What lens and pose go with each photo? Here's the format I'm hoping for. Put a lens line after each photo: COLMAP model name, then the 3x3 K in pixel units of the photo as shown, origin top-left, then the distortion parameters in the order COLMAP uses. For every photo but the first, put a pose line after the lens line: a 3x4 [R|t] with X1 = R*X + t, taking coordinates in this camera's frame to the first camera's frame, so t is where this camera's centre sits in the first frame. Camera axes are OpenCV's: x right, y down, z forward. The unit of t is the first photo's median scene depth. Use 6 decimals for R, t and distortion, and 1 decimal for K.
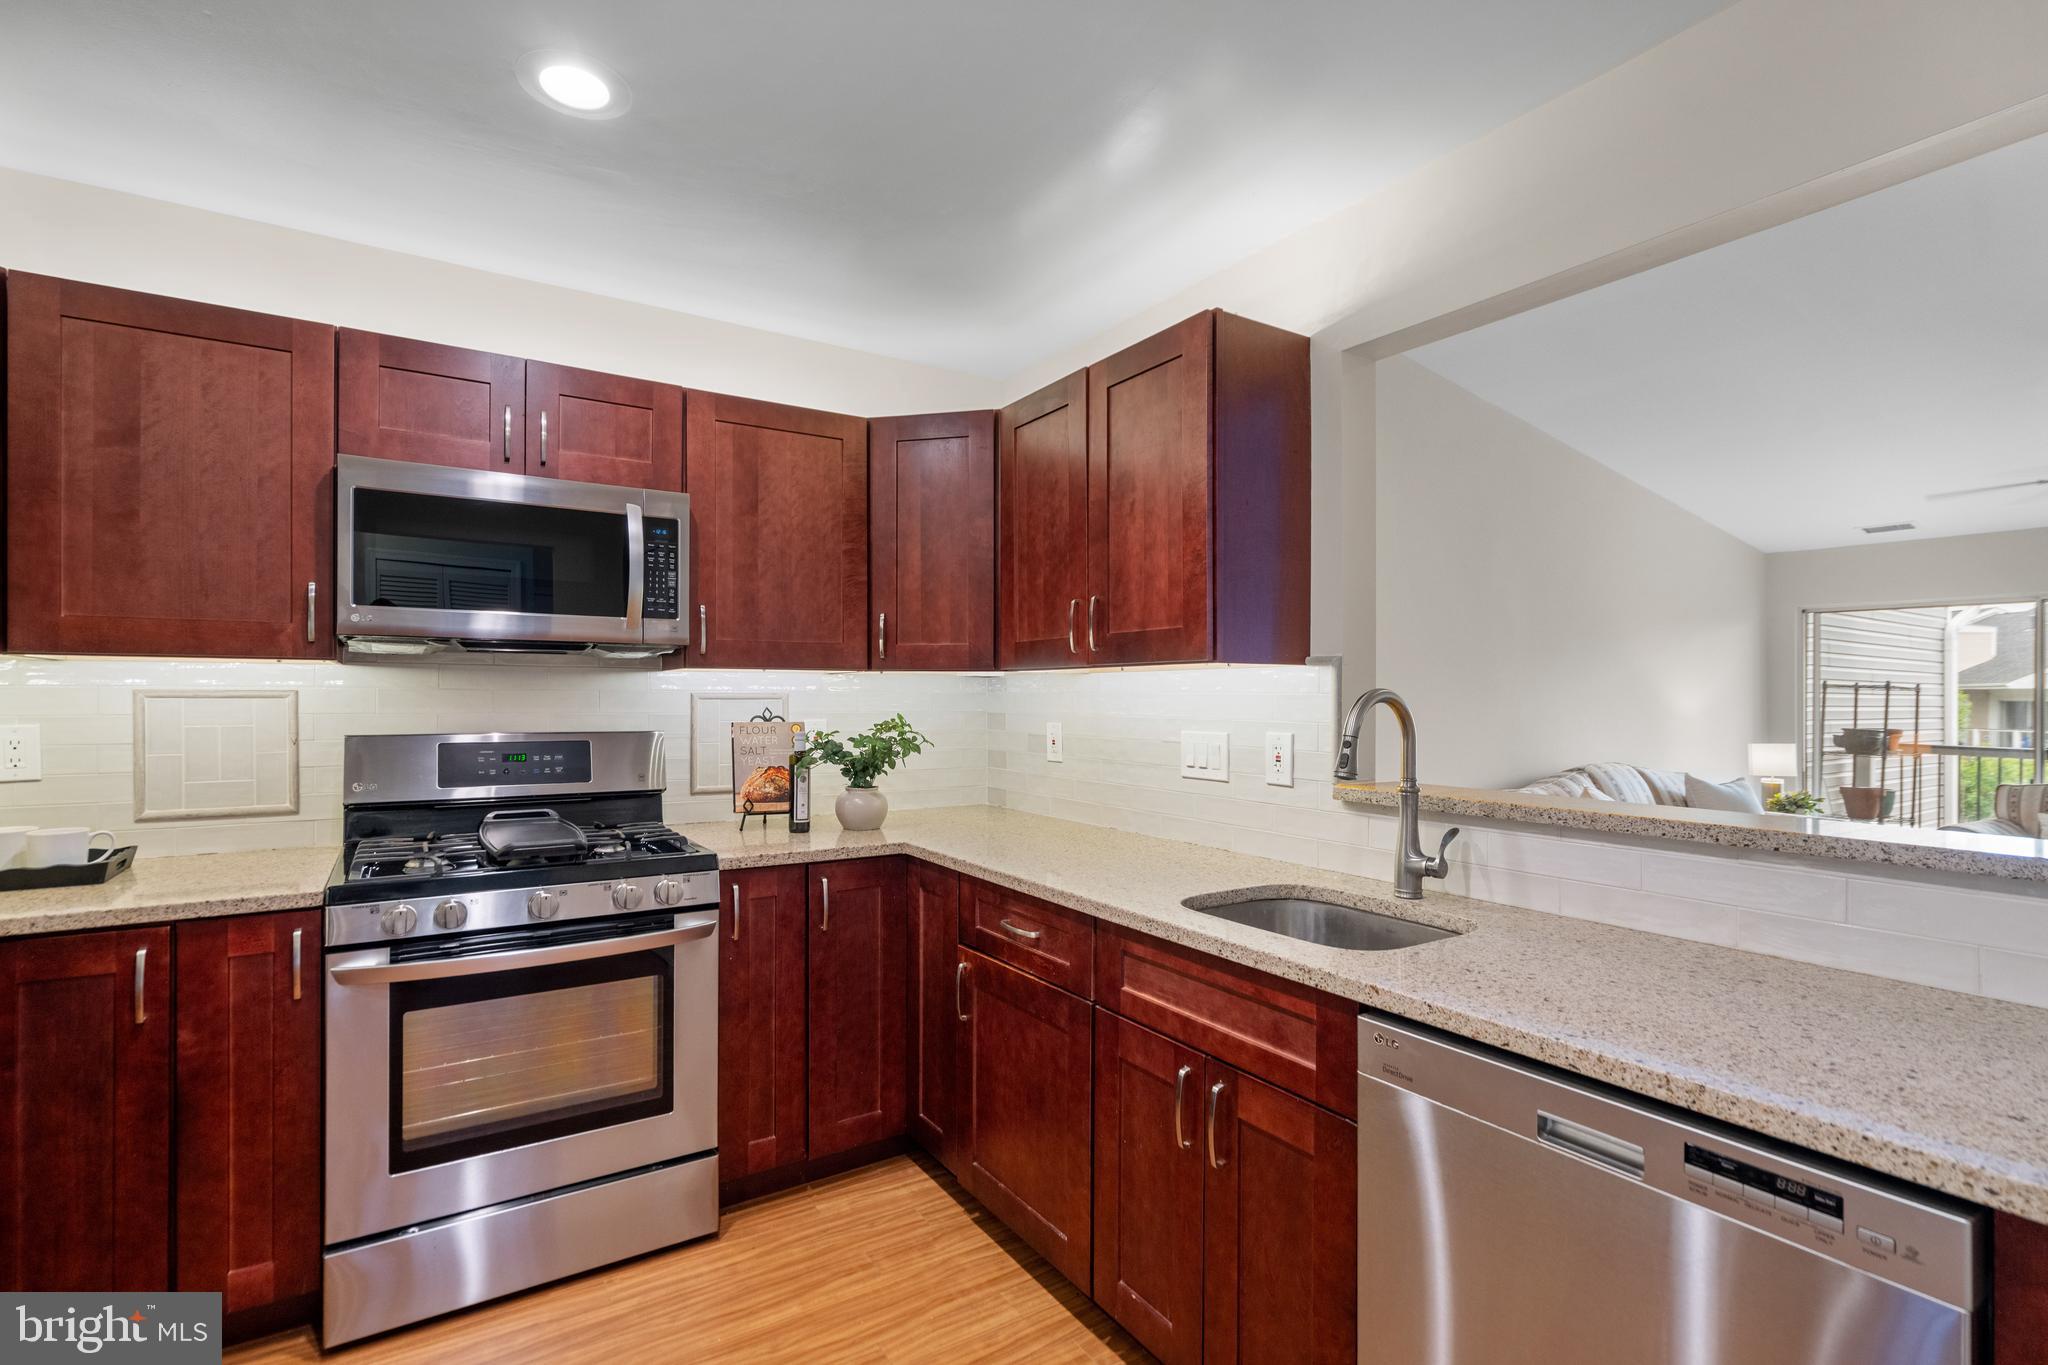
lens RADIAL K [[938.3, 0, 1001.7], [0, 938.3, 696.4], [0, 0, 1]] dist [-0.003353, 0.002518]
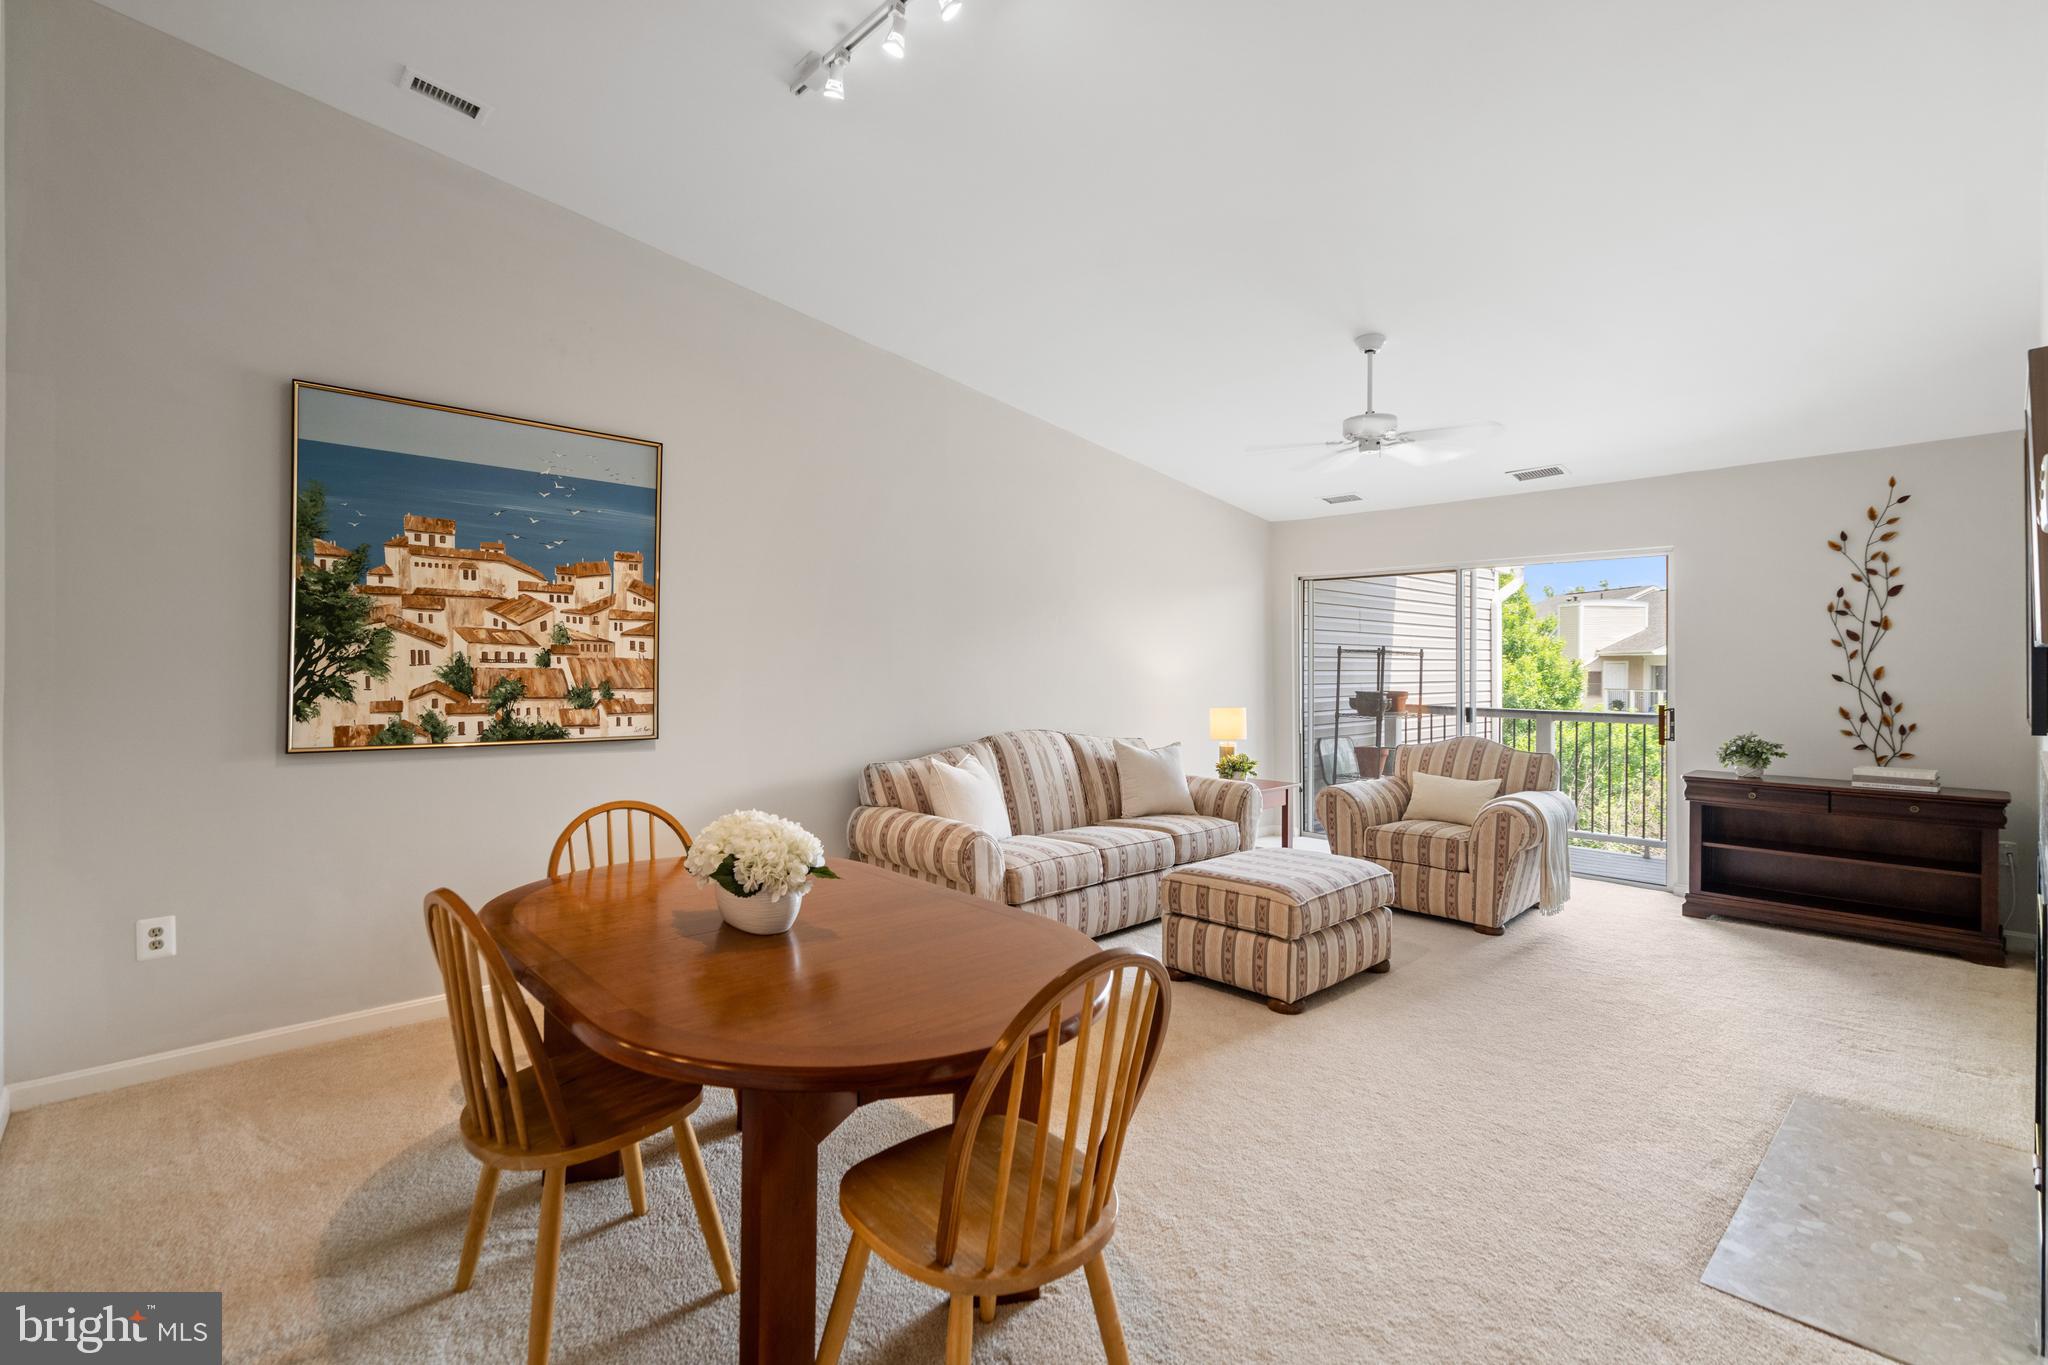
lens RADIAL K [[938.3, 0, 1007.7], [0, 938.3, 662.4], [0, 0, 1]] dist [-0.003353, 0.002518]
pose [[0.982679, -0.003315, 0.185285, 1.083235], [0.003730, 0.999991, -0.001888, 0.006626], [-0.185277, 0.002546, 0.982683, 0.136107]]
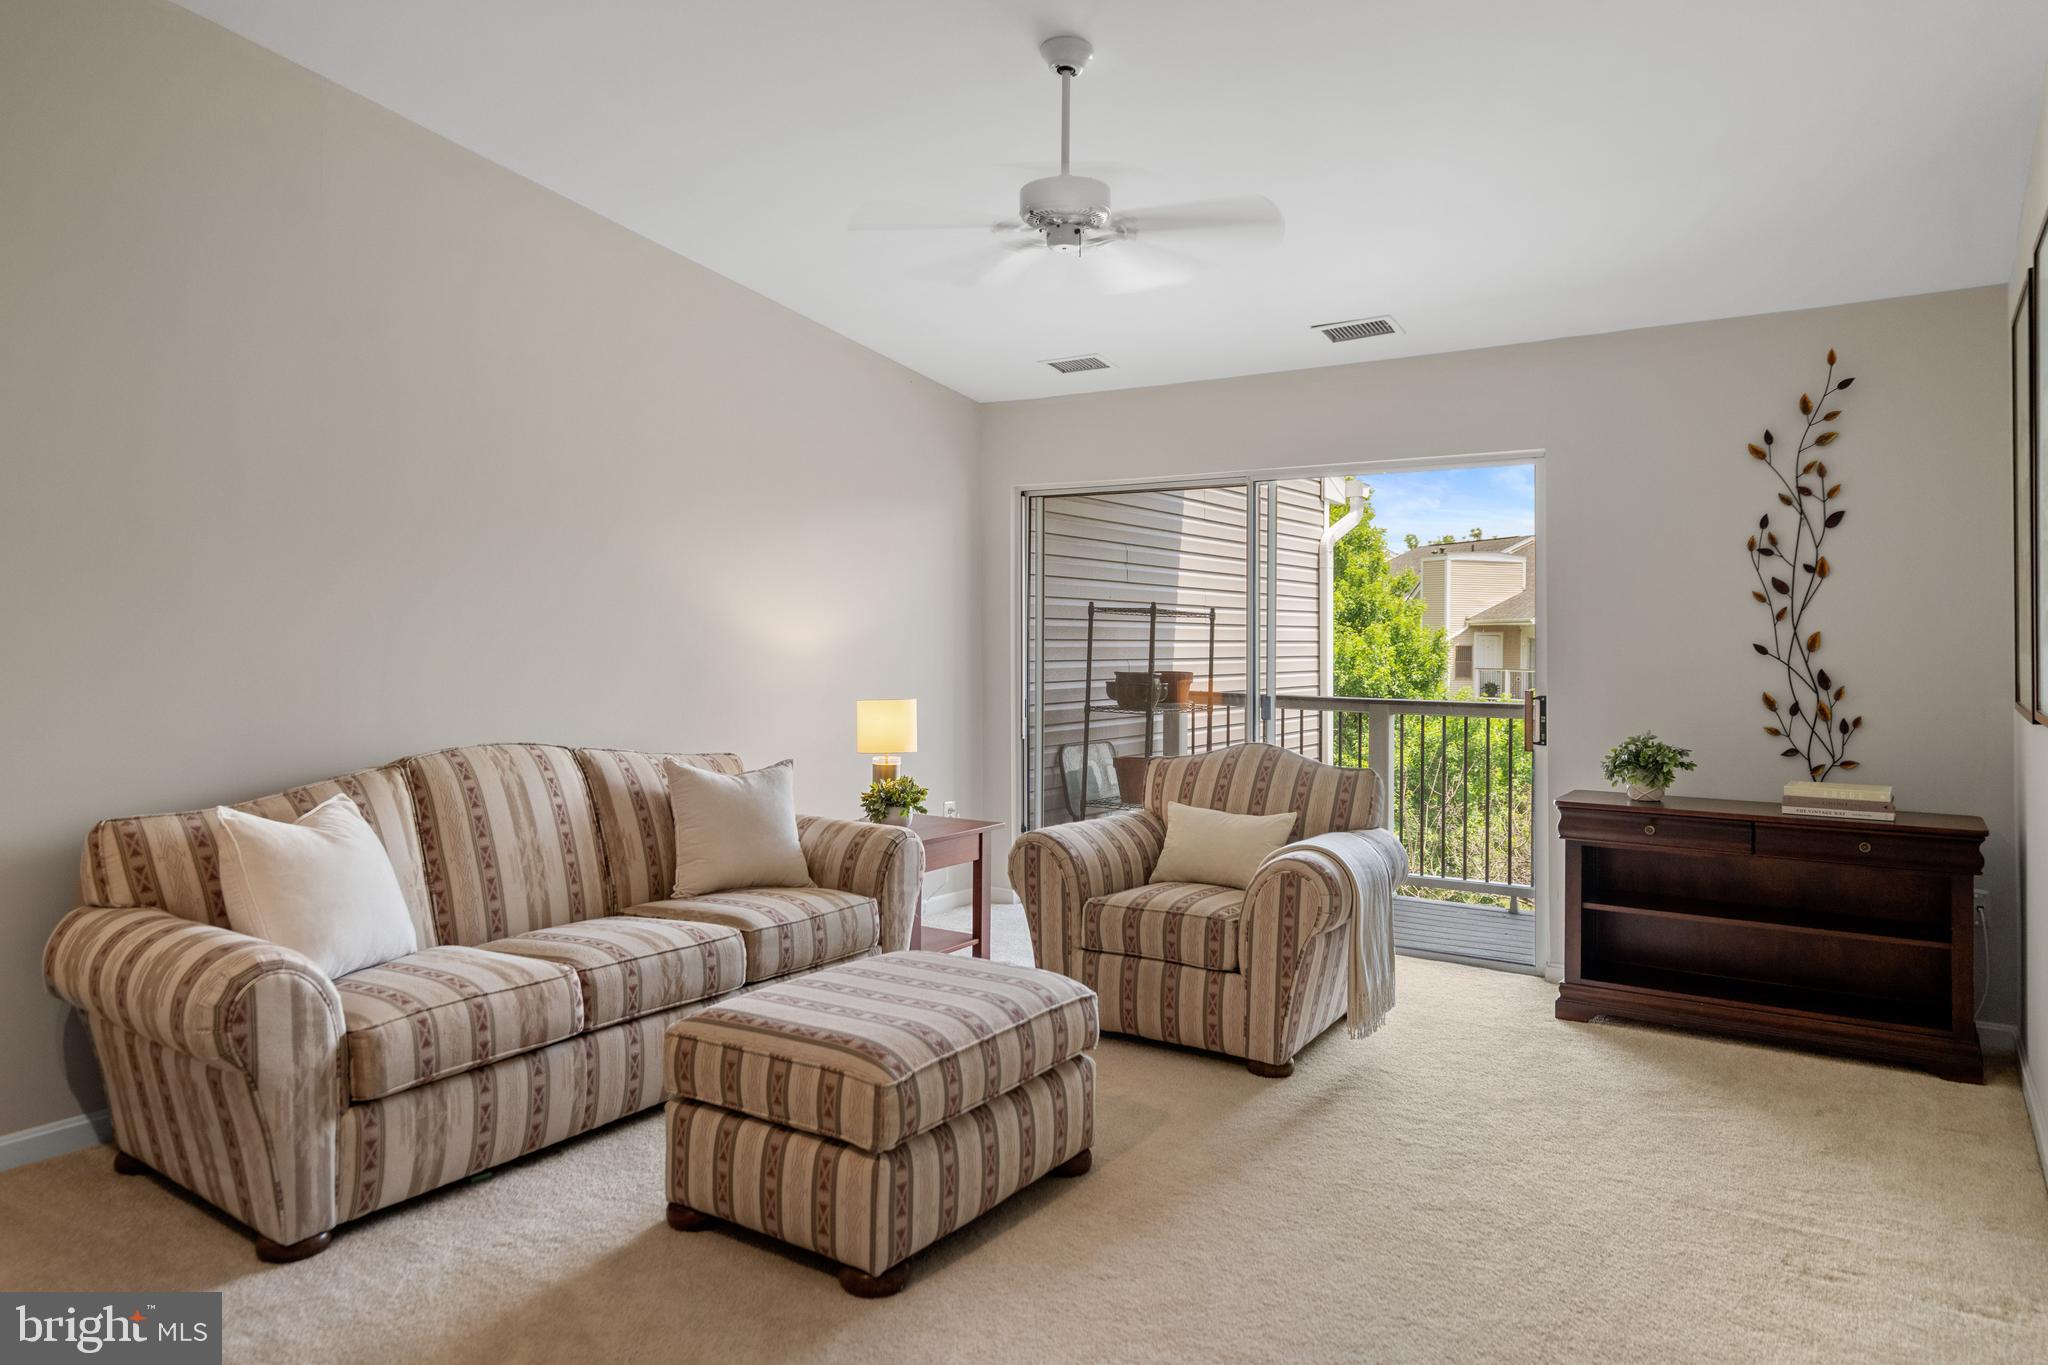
lens RADIAL K [[1325.8, 0, 1004.4], [0, 1325.8, 623.7], [0, 0, 1]] dist [0.003709, 0.004795]
pose [[0.917060, 0.003077, 0.398737, 1.480383], [0.000348, 0.999964, -0.008516, 0.023233], [-0.398749, 0.007948, 0.917026, 0.494529]]
